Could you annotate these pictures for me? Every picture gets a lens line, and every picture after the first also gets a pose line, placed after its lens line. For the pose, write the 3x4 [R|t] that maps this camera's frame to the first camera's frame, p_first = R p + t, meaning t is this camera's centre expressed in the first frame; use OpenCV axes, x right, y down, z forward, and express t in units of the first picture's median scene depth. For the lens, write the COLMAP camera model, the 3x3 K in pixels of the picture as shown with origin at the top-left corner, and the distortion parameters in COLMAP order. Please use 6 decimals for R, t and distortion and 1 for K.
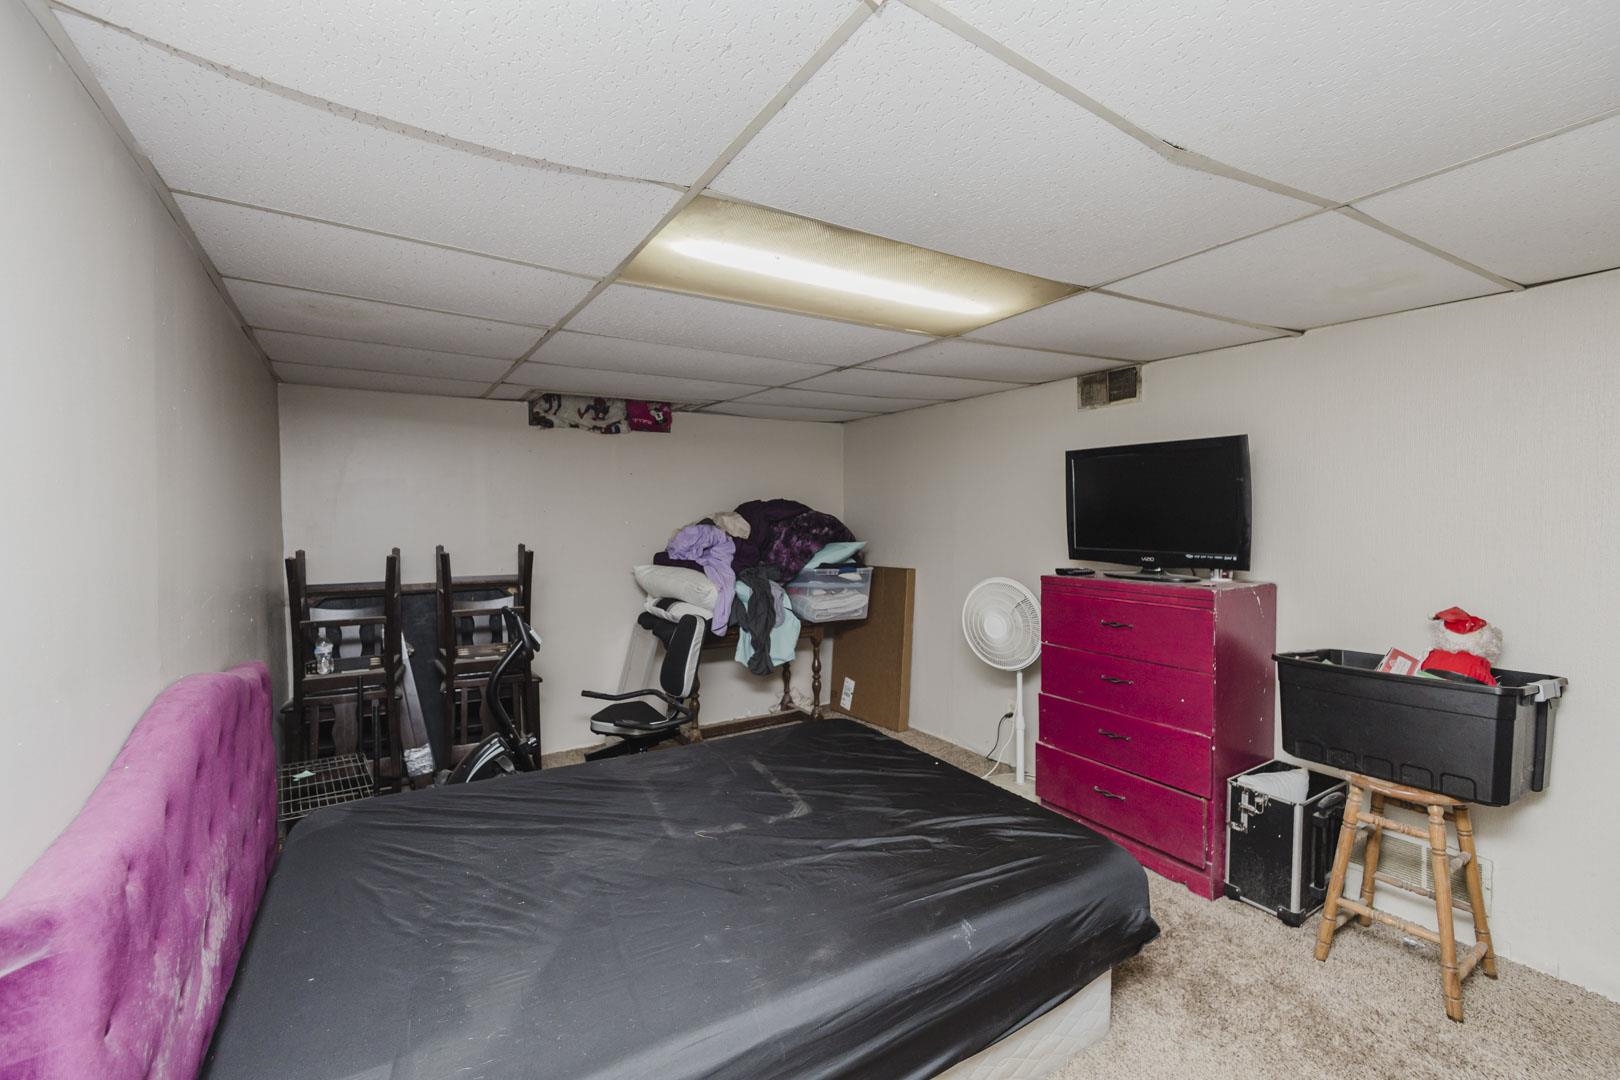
lens RADIAL K [[698.2, 0, 815.7], [0, 698.2, 539.3], [0, 0, 1]] dist [-0.010985, 0.000287]
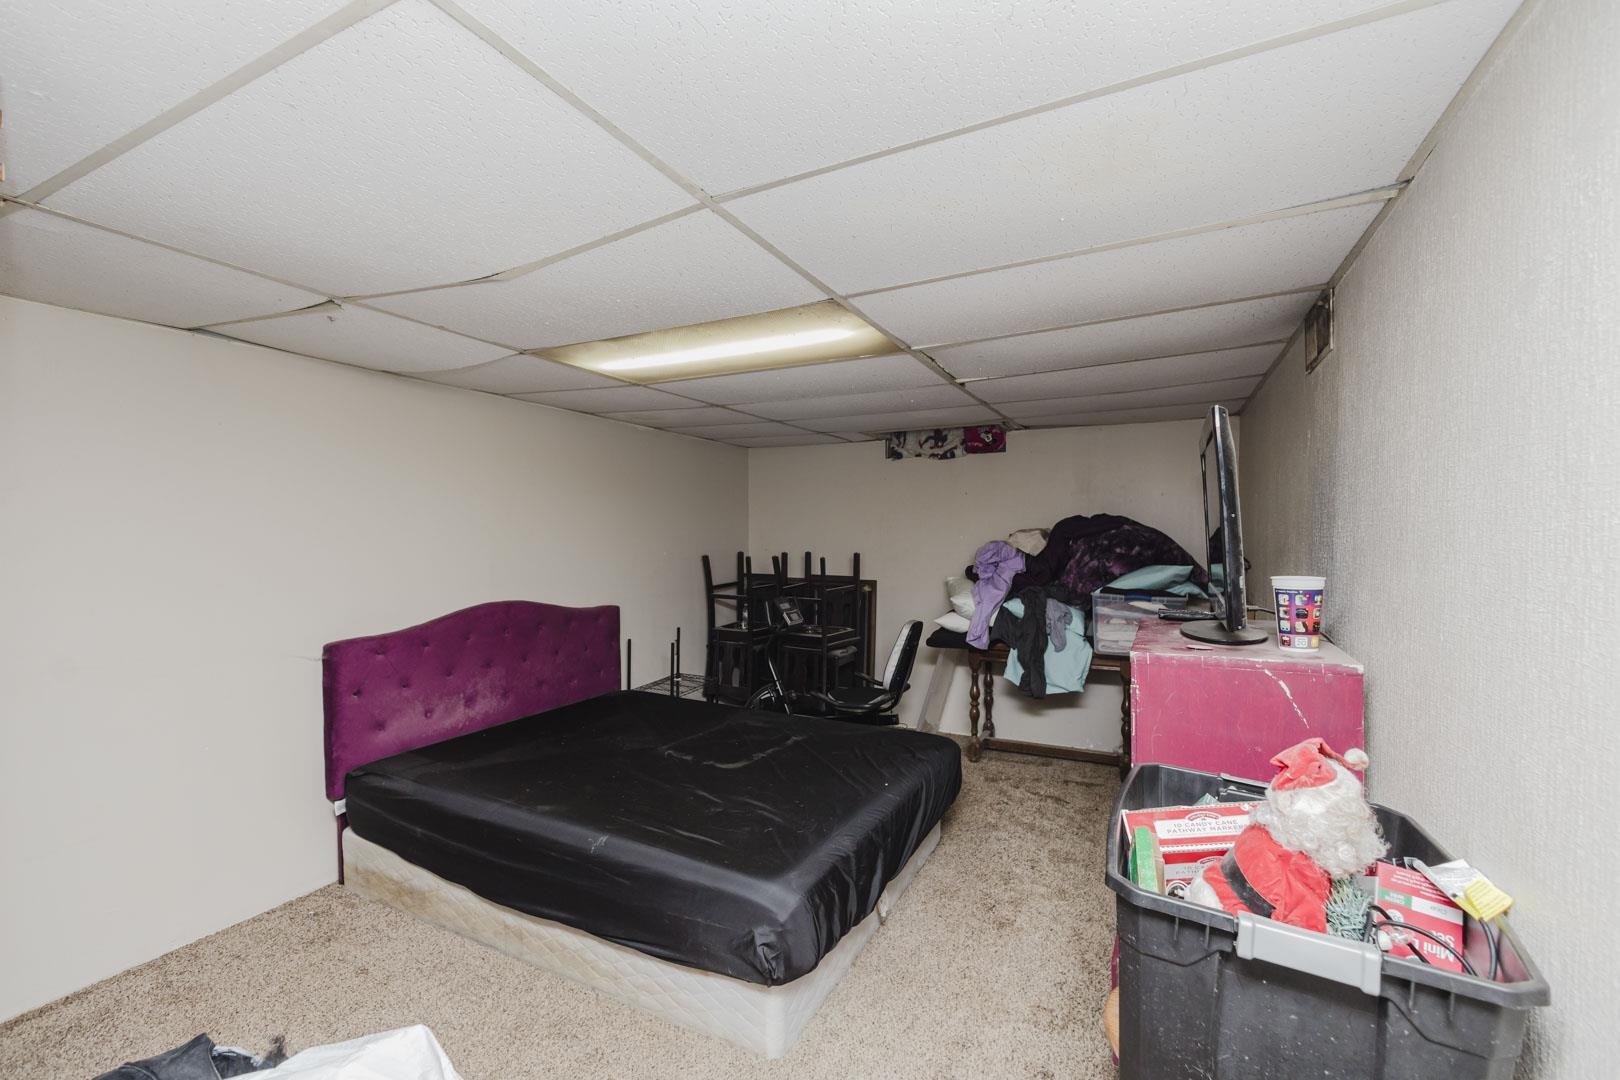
lens RADIAL K [[698.2, 0, 815.7], [0, 698.2, 539.3], [0, 0, 1]] dist [-0.010985, 0.000287]
pose [[0.510998, 0.021435, -0.859315, 0.585717], [-0.031324, 0.999489, 0.006305, -0.020522], [0.859011, 0.023695, 0.511408, 0.238210]]
